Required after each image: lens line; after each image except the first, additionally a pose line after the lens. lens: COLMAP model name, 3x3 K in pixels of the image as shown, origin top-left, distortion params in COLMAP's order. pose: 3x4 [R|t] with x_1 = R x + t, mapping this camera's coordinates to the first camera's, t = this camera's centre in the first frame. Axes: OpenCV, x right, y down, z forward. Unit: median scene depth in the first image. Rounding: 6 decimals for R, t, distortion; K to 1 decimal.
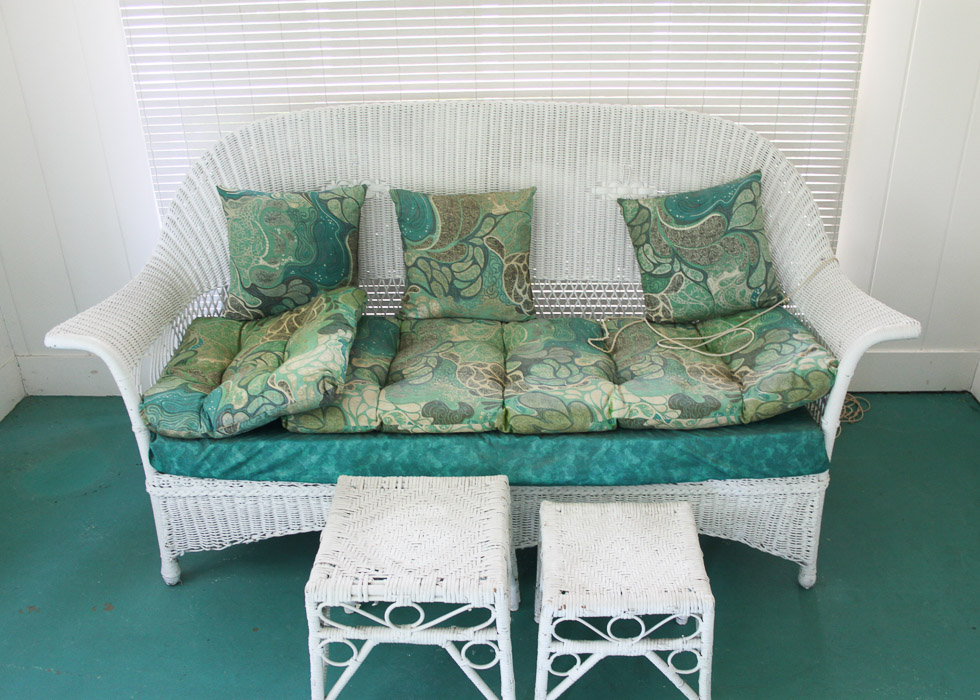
lens RADIAL K [[907.0, 0, 499.6], [0, 907.0, 344.5], [0, 0, 1]] dist [-0.125032, 0.009332]
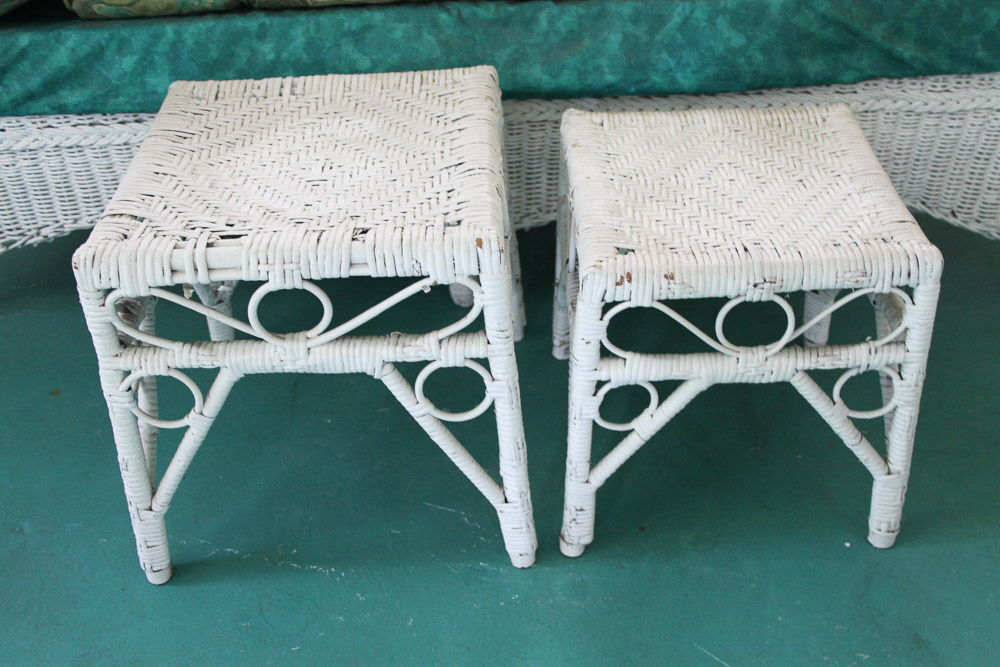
lens RADIAL K [[1066.2, 0, 500.0], [0, 1066.2, 333.5], [0, 0, 1]] dist [-0.128347, 0.187462]
pose [[0.999186, -0.037433, 0.015013, -0.003435], [0.033771, 0.980034, 0.195940, 0.165193], [-0.022048, -0.195273, 0.980501, 0.354135]]
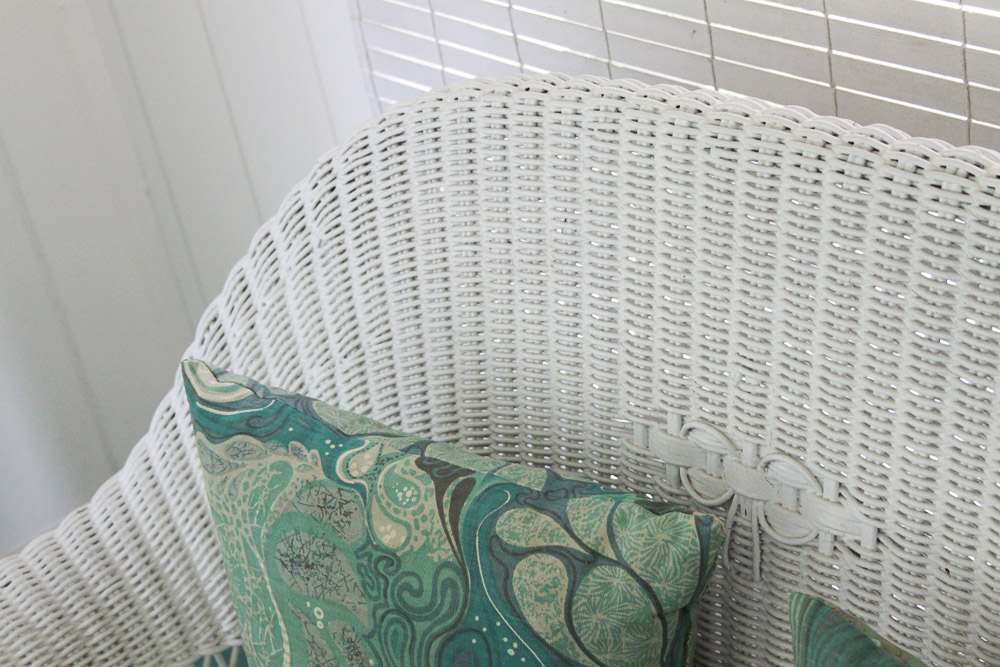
lens RADIAL K [[1839.8, 0, 500.0], [0, 1839.8, 333.5], [0, 0, 1]] dist [-0.020439, -0.042496]
pose [[0.666425, 0.293600, -0.685329, 0.114122], [-0.178184, 0.955282, 0.235981, -0.360103], [0.723967, -0.035149, 0.688939, 0.775172]]
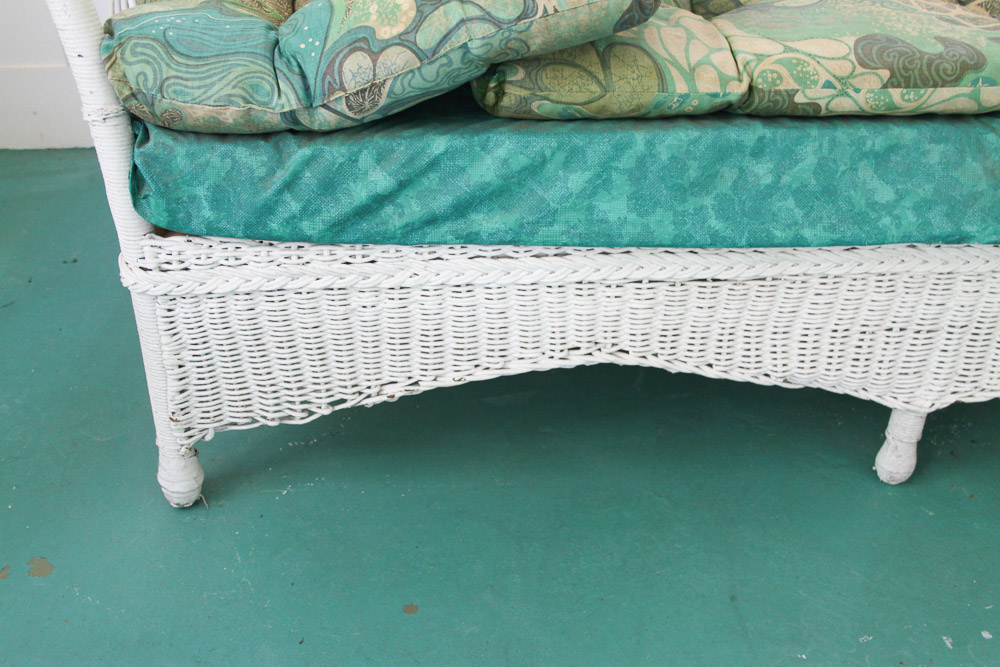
lens RADIAL K [[1017.5, 0, 500.0], [0, 1017.5, 333.5], [0, 0, 1]] dist [-0.124872, 0.149069]
pose [[0.998048, -0.017731, 0.059890, -0.259662], [0.008914, 0.989480, 0.144395, 0.125365], [-0.061820, -0.143579, 0.987706, 0.548605]]
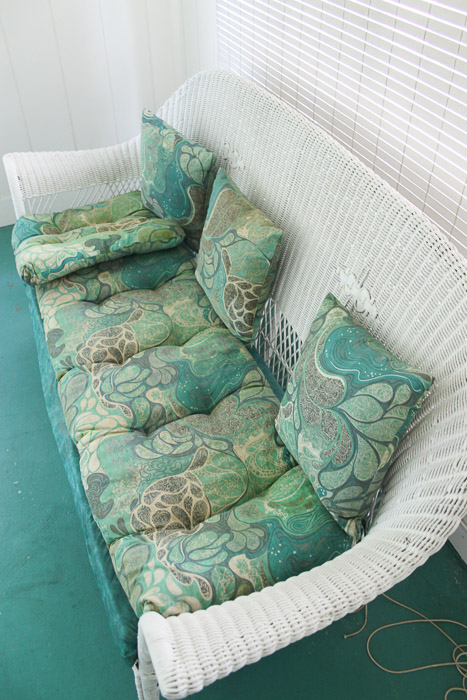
lens RADIAL K [[587.1, 0, 236.9], [0, 587.1, 330.4], [0, 0, 1]] dist [-0.147239, 0.132433]
pose [[0.412144, 0.618992, -0.668571, 0.563127], [-0.411254, 0.781172, 0.469724, -0.414424], [0.813024, 0.081358, 0.576518, 0.716934]]
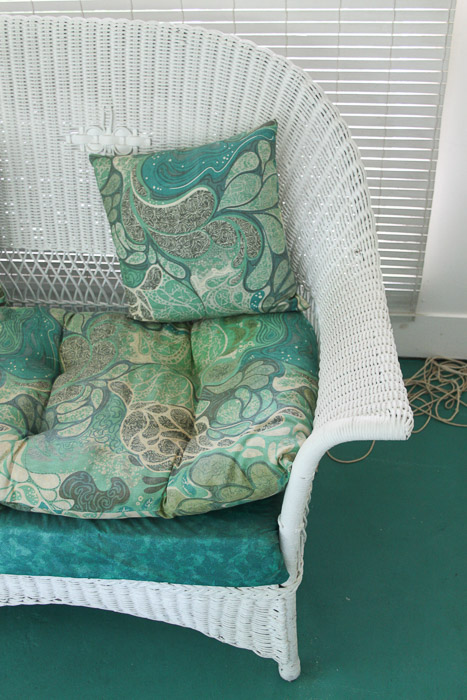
lens RADIAL K [[813.6, 0, 222.6], [0, 813.6, 330.0], [0, 0, 1]] dist [-0.093066, 0.150488]
pose [[0.992881, 0.039831, -0.112251, 0.372637], [-0.012054, 0.971191, 0.237997, -0.211410], [0.118496, -0.234950, 0.964758, 0.390963]]
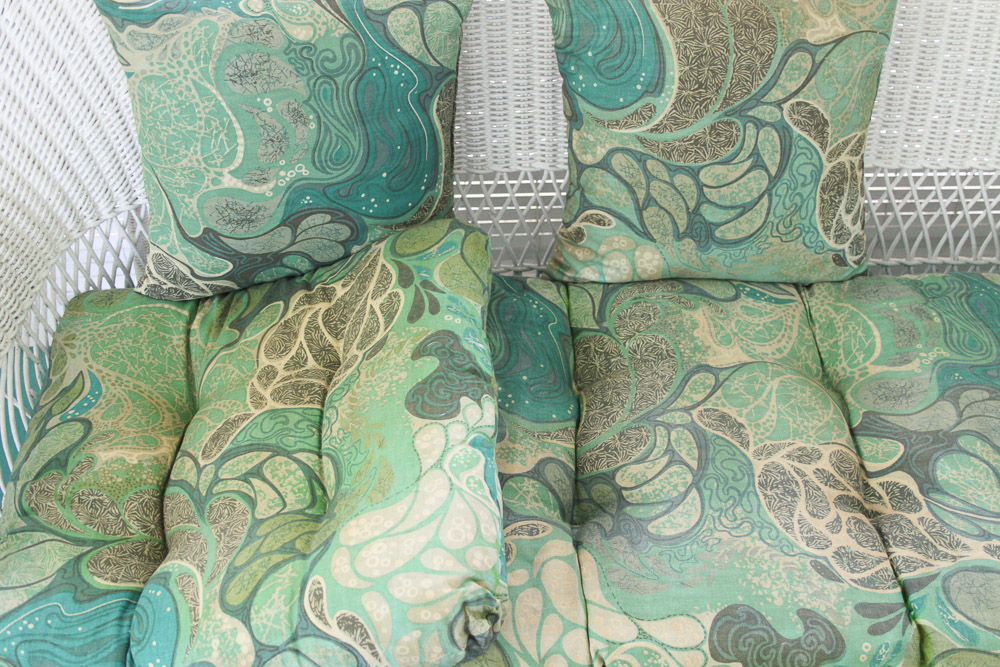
lens RADIAL K [[1162.2, 0, 500.0], [0, 1162.2, 333.5], [0, 0, 1]] dist [-0.093066, 0.150488]
pose [[0.999467, -0.025224, 0.020730, -0.176829], [0.018427, 0.959933, 0.279622, -0.187286], [-0.026953, -0.279091, 0.959886, 0.550010]]
